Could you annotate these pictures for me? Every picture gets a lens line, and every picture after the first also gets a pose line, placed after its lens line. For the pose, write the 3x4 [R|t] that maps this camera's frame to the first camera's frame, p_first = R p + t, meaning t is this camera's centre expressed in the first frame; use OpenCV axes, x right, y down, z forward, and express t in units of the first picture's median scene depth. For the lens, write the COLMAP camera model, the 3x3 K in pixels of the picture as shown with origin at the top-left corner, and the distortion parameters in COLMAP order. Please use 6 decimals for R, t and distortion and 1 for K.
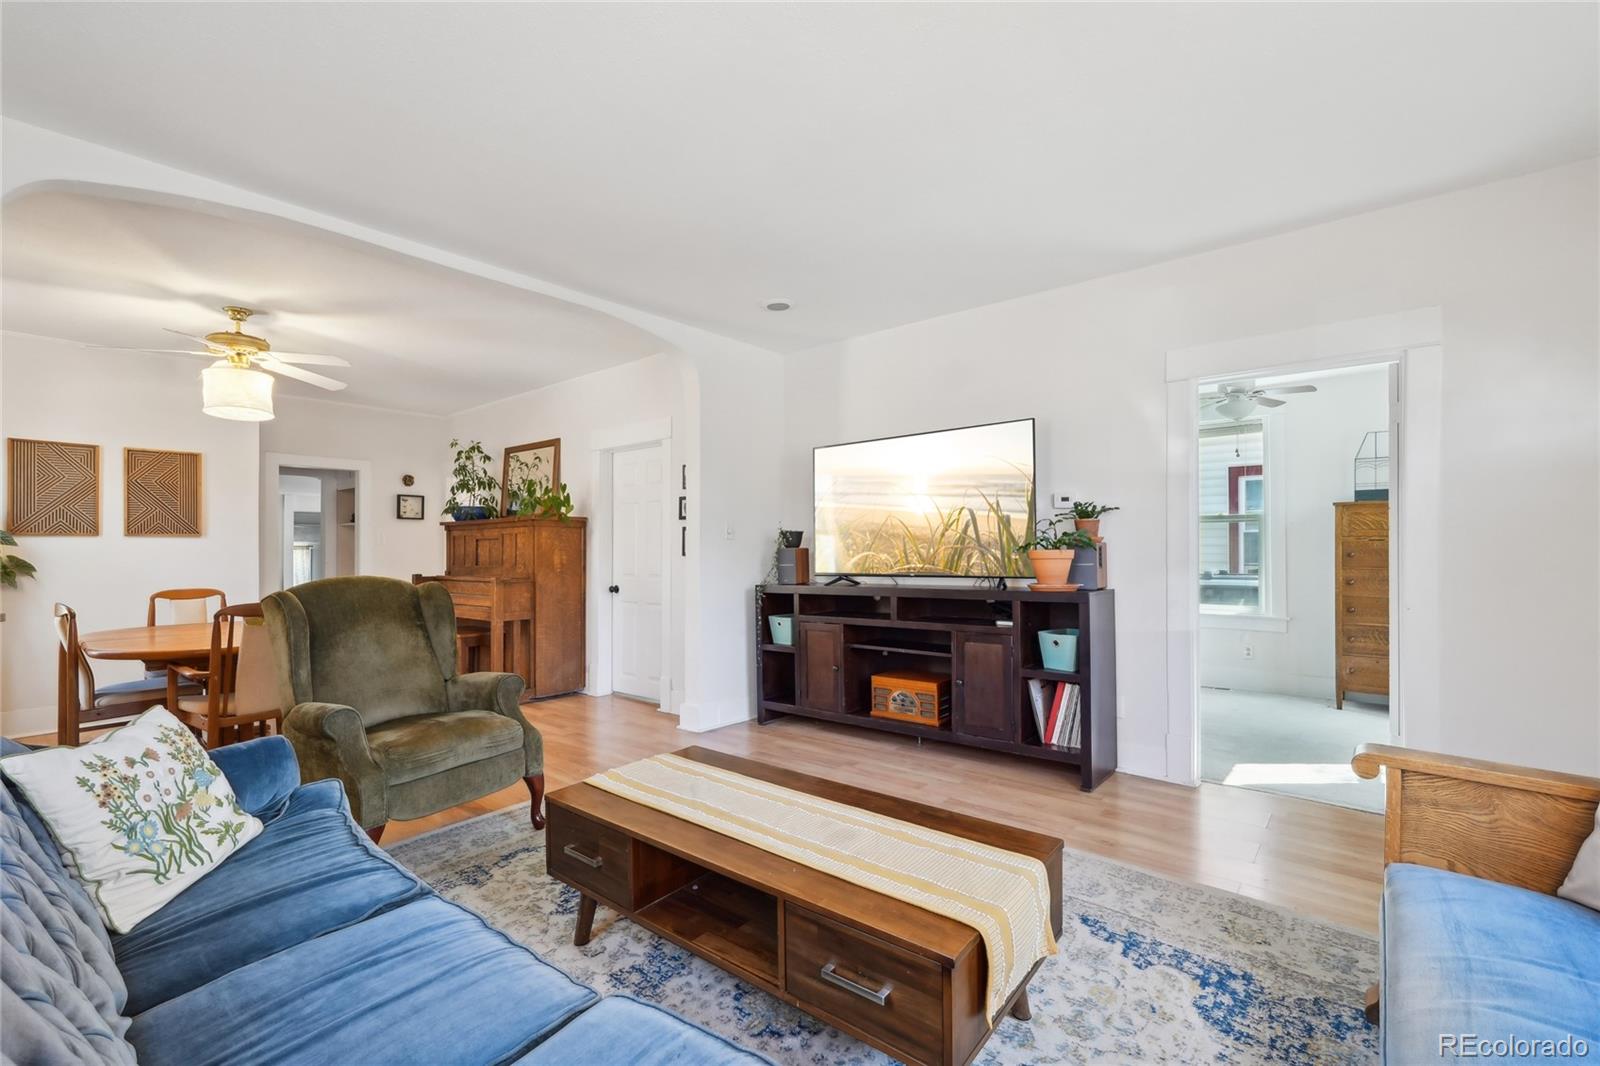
lens RADIAL K [[699.0, 0, 774.9], [0, 699.0, 550.9], [0, 0, 1]] dist [-0.007364, 0.003059]
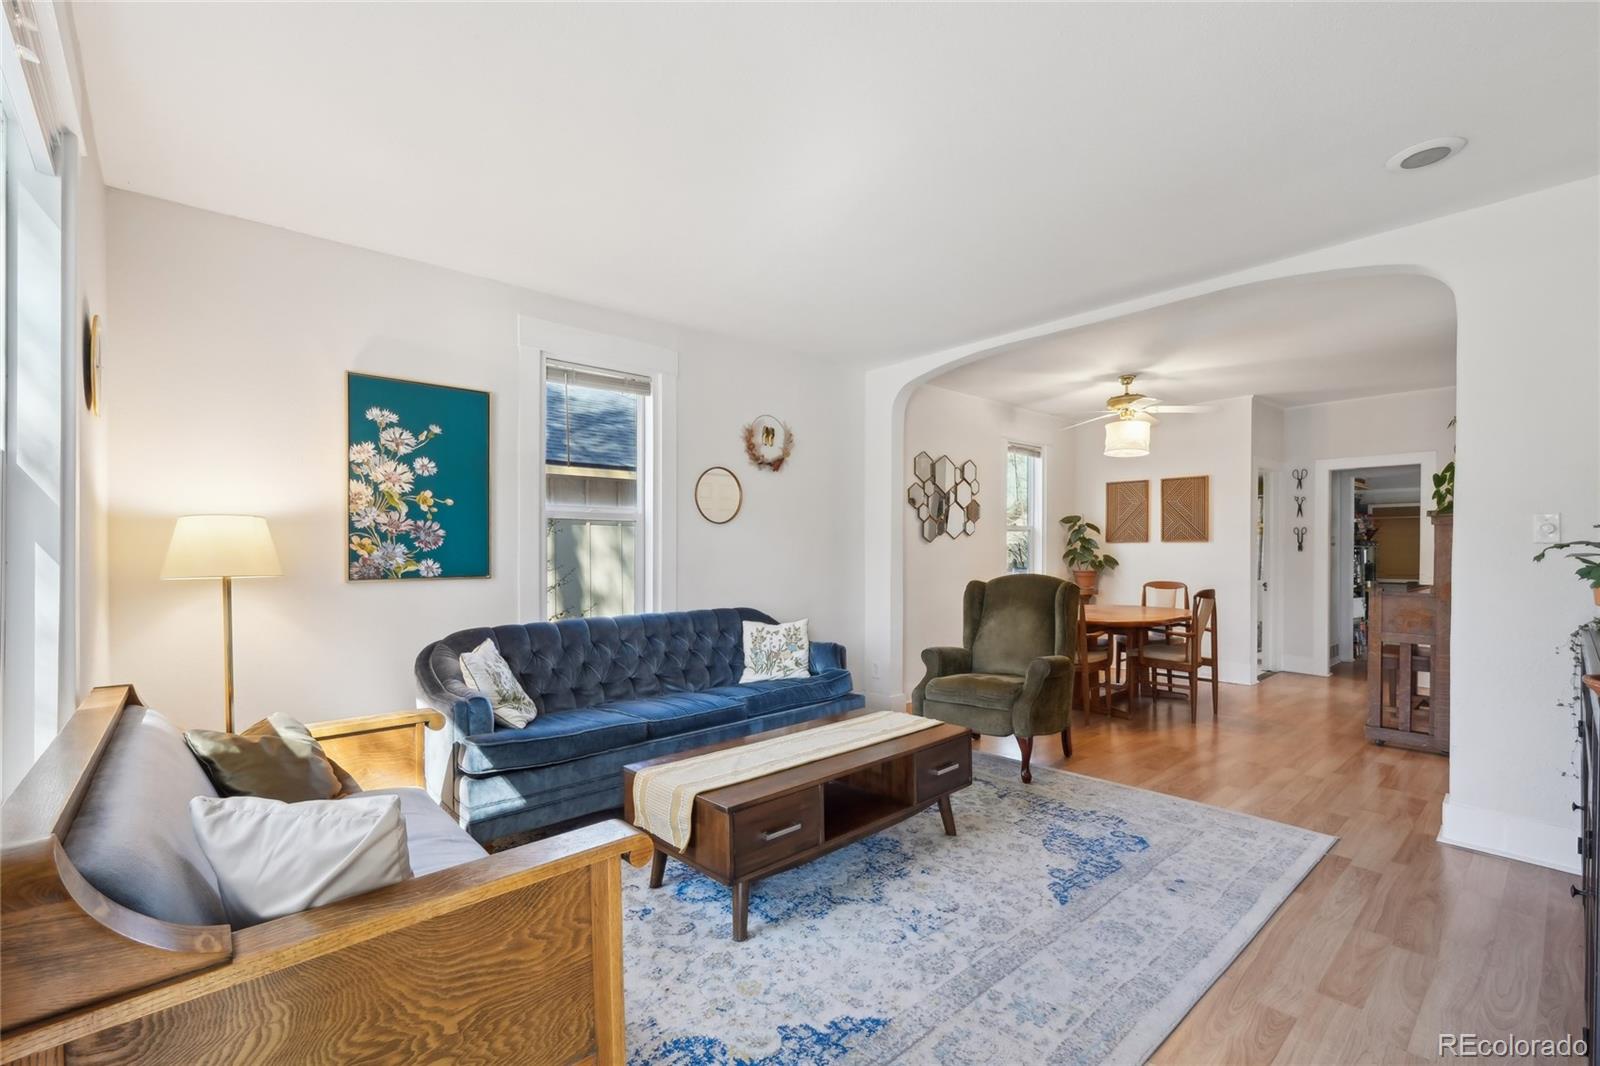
lens RADIAL K [[699.0, 0, 789.9], [0, 699.0, 551.5], [0, 0, 1]] dist [-0.007364, 0.003059]
pose [[-0.137328, 0.007242, -0.990499, 0.669799], [0.001754, 0.999973, 0.007069, -0.015205], [0.990524, -0.000766, -0.137337, 0.535699]]
